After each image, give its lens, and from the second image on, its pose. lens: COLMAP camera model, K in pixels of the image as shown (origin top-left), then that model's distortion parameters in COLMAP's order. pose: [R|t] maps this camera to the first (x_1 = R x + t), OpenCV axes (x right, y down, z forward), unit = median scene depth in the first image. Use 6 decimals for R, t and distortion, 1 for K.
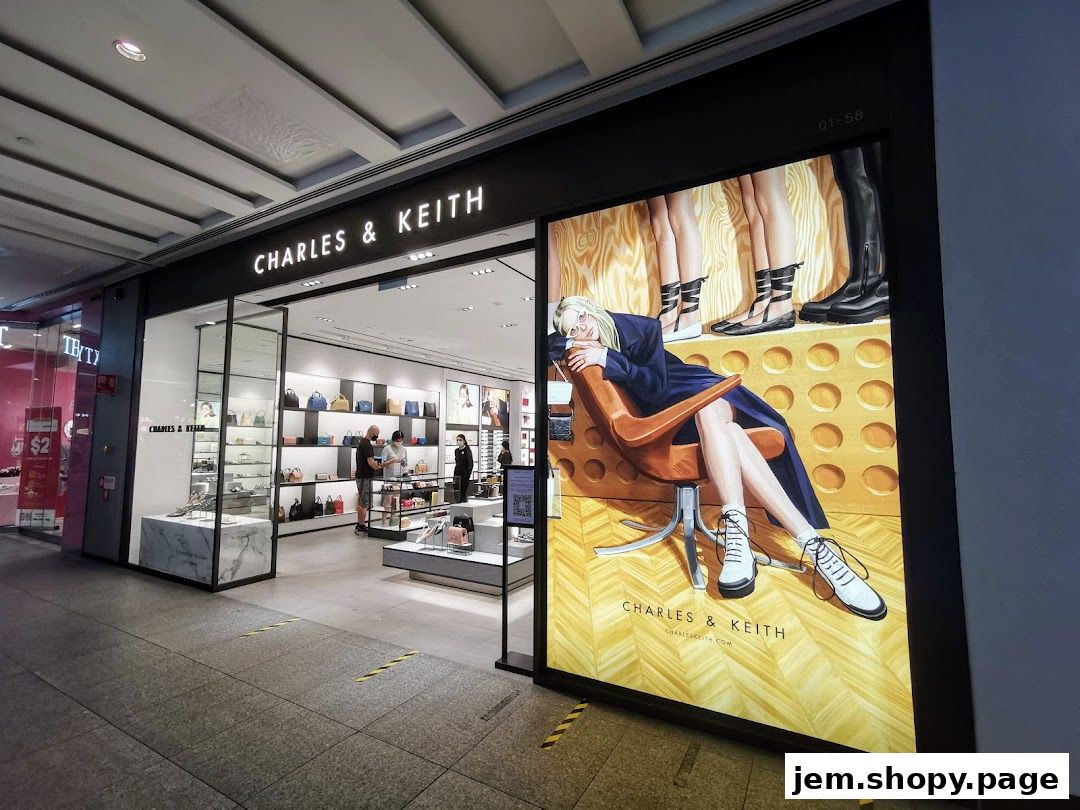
lens RADIAL K [[490.7, 0, 536.3], [0, 490.7, 402.8], [0, 0, 1]] dist [-0.001118, 0.002612]
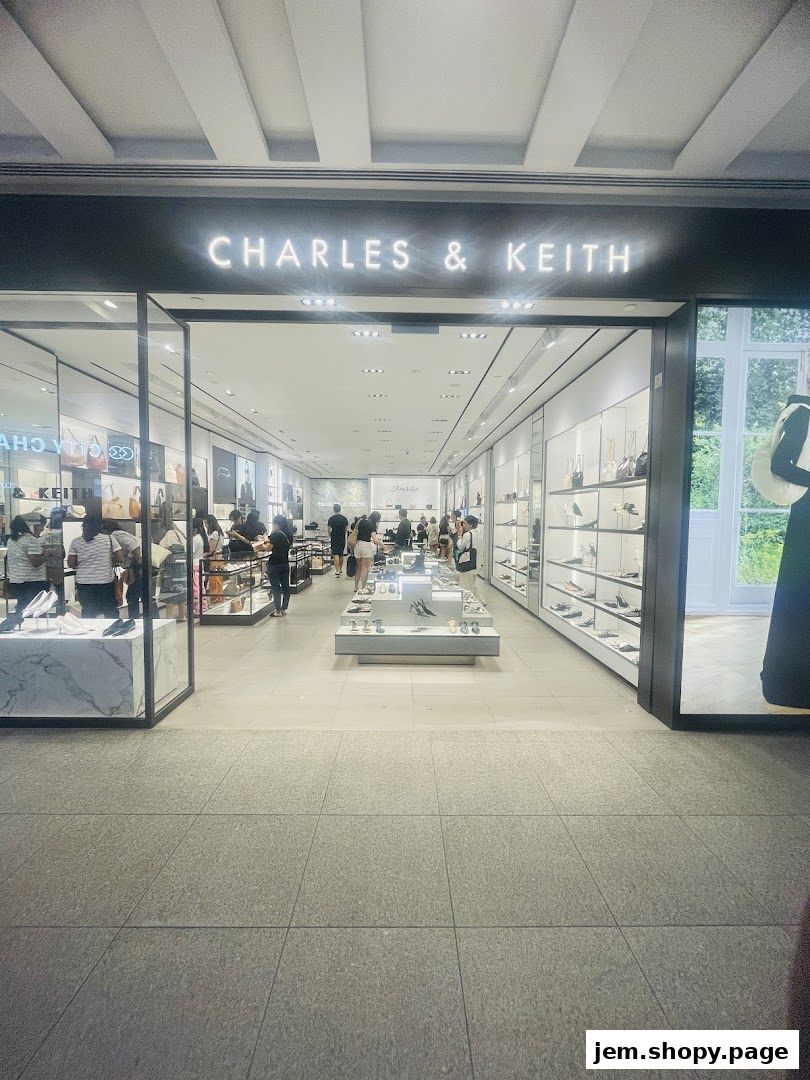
lens RADIAL K [[418.3, 0, 406.9], [0, 418.3, 541.4], [0, 0, 1]] dist [-0.000531, 0.000367]
pose [[0.864854, -0.010159, 0.501921, -0.687950], [-0.050723, 0.992911, 0.107495, 0.045019], [-0.499455, -0.118426, 0.858207, 0.354225]]
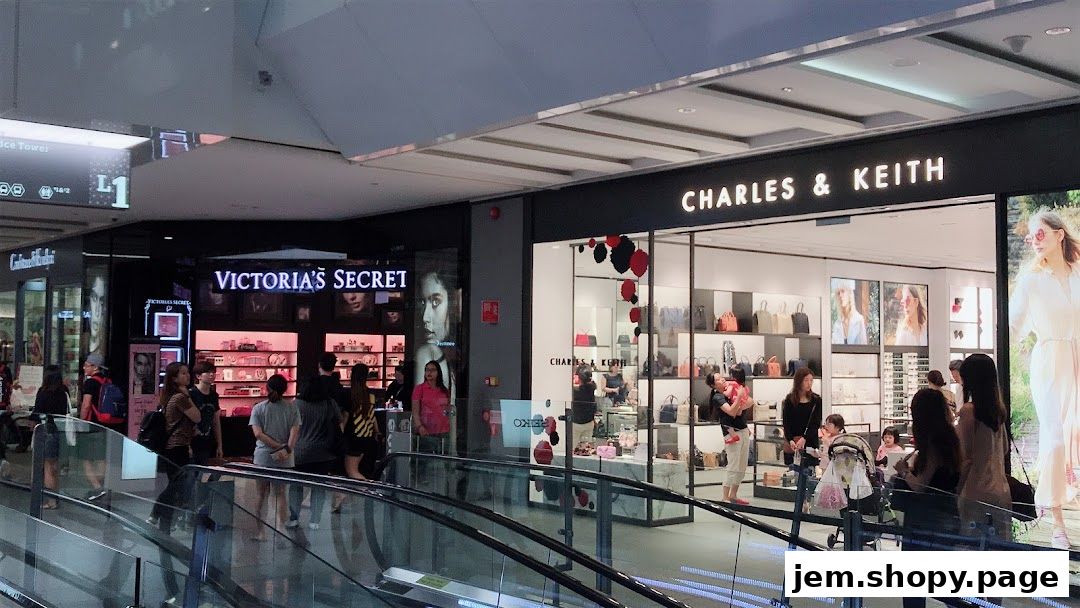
lens RADIAL K [[1075.6, 0, 479.1], [0, 1075.6, 291.2], [0, 0, 1]] dist [-0.092392, 0.000000]
pose [[0.910307, -0.013717, -0.413707, -0.062897], [0.021792, 0.999653, 0.014806, -0.153729], [0.413360, -0.022493, 0.910290, -1.238083]]
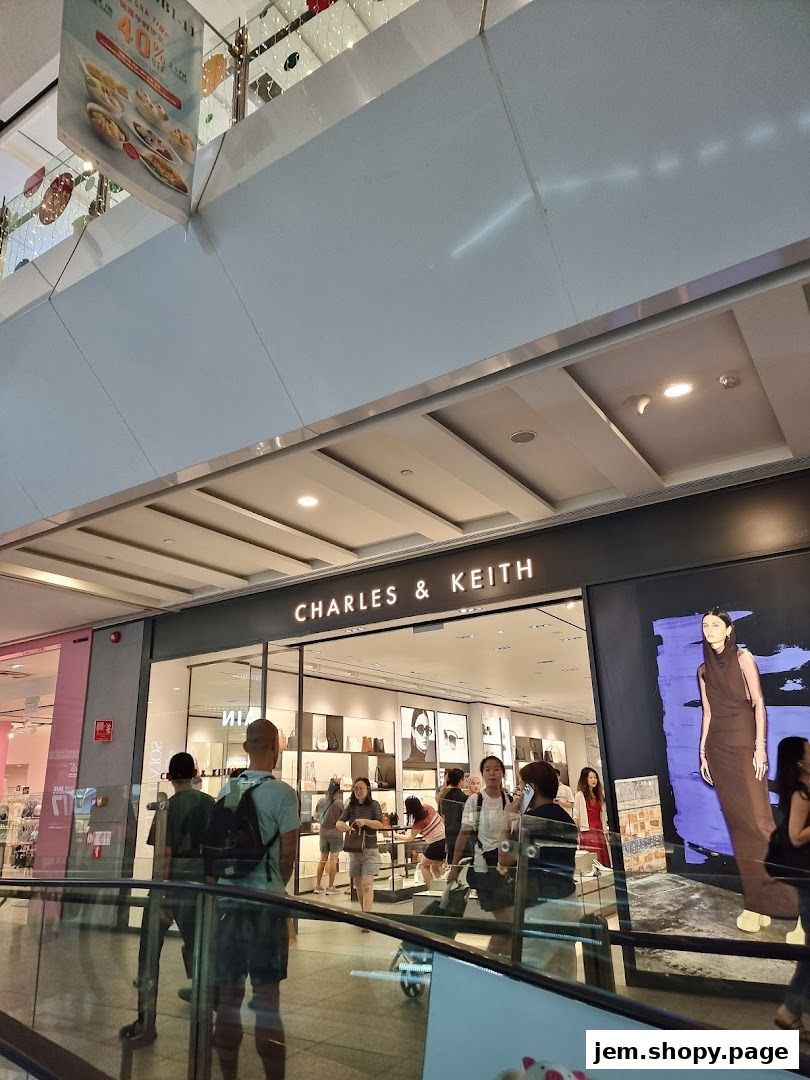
lens RADIAL K [[738.2, 0, 393.0], [0, 738.2, 565.3], [0, 0, 1]] dist [0.092567, -0.001929]
pose [[0.996410, -0.053004, -0.066013, -0.261216], [0.037528, 0.975496, -0.216792, -0.019397], [0.075886, 0.213536, 0.973983, -0.680834]]
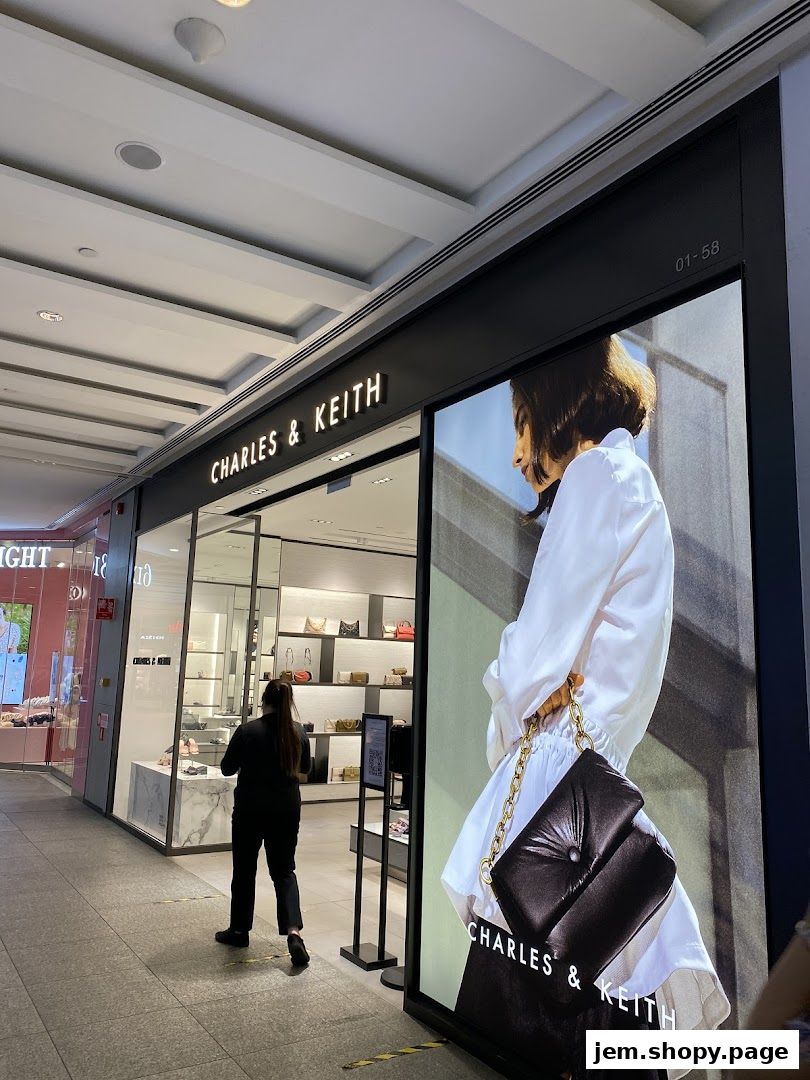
lens RADIAL K [[813.2, 0, 396.0], [0, 813.2, 541.4], [0, 0, 1]] dist [0.028592, -0.006306]
pose [[0.889477, -0.049422, -0.454300, 0.401980], [0.007324, 0.995549, -0.093963, -0.024491], [0.456922, 0.080250, 0.885880, -0.133392]]
